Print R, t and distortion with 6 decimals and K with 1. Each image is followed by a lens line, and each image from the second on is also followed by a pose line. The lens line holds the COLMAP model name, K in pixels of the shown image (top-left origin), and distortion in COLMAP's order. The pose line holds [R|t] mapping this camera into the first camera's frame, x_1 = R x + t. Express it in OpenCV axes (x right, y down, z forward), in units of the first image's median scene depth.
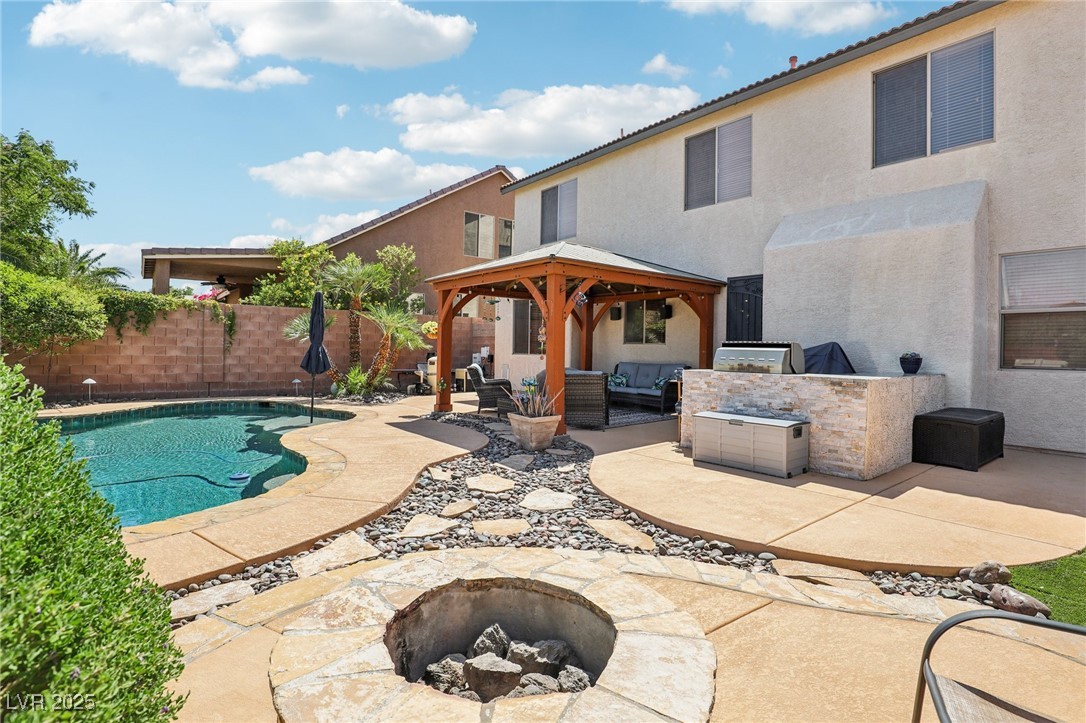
lens RADIAL K [[522.7, 0, 574.0], [0, 522.7, 346.5], [0, 0, 1]] dist [-0.015941, 0.000476]
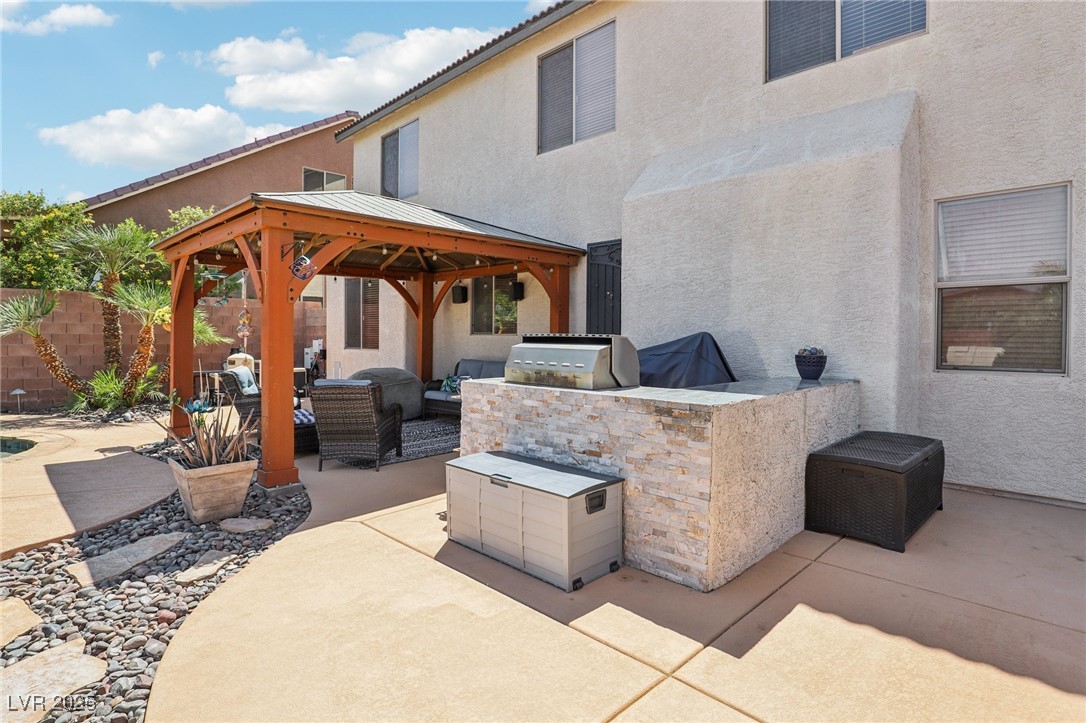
lens RADIAL K [[552.1, 0, 570.0], [0, 552.1, 340.1], [0, 0, 1]] dist [-0.018063, -0.000204]
pose [[0.994188, -0.012894, 0.106887, 0.163111], [0.011545, 0.999846, 0.013230, -0.006288], [-0.107041, -0.011919, 0.994183, 0.204376]]
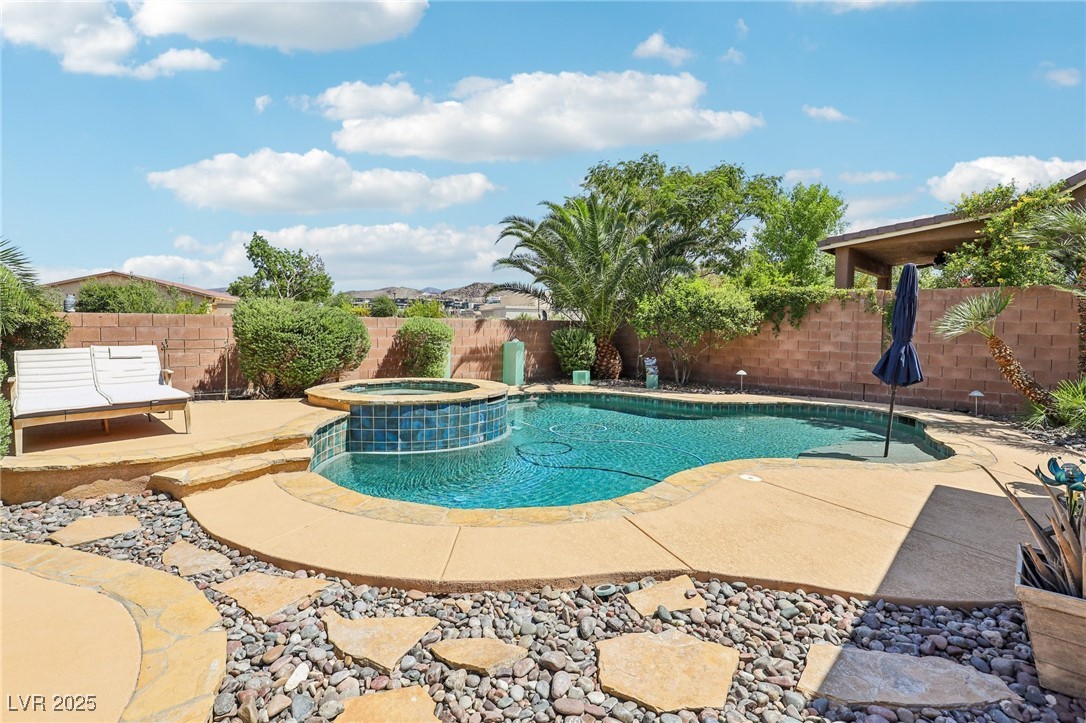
lens RADIAL K [[536.0, 0, 521.0], [0, 536.0, 326.4], [0, 0, 1]] dist [-0.001405, 0.000309]
pose [[0.099315, -0.013686, -0.994962, 0.135789], [-0.005646, 0.999882, -0.014317, -0.010752], [0.995040, 0.007039, 0.099226, 0.366305]]
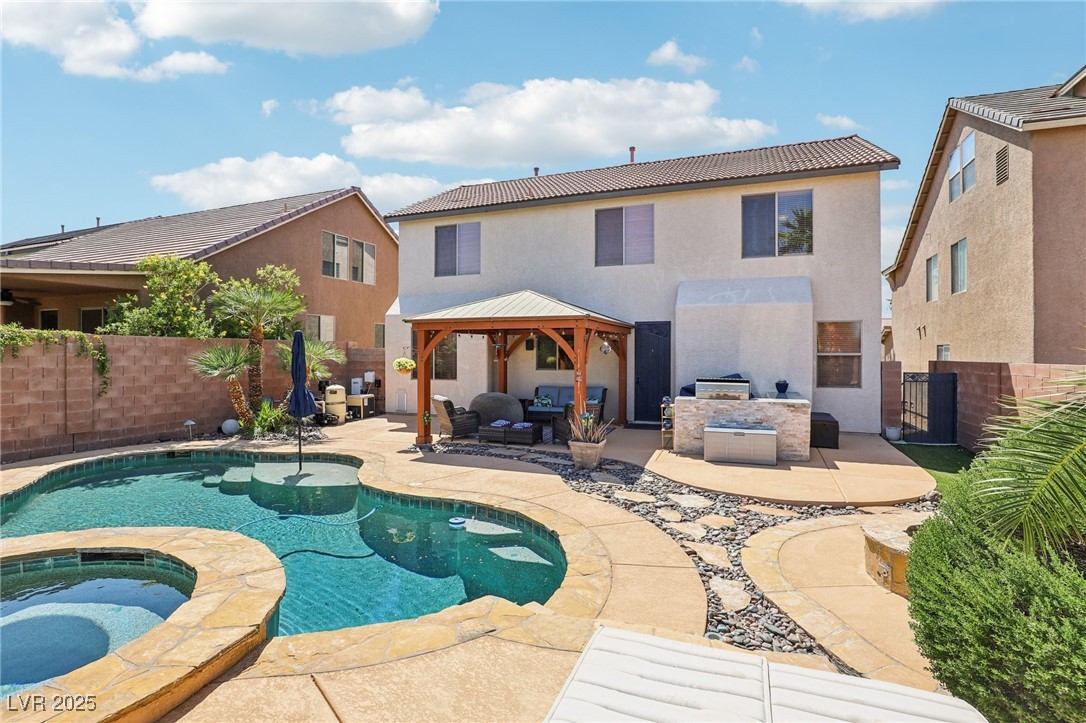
lens RADIAL K [[490.6, 0, 558.3], [0, 490.6, 354.0], [0, 0, 1]] dist [-0.019725, -0.000705]
pose [[0.874941, -0.013991, 0.484028, -0.432803], [0.010302, 0.999894, 0.010281, -0.056701], [-0.484120, -0.004009, 0.874992, -0.005766]]
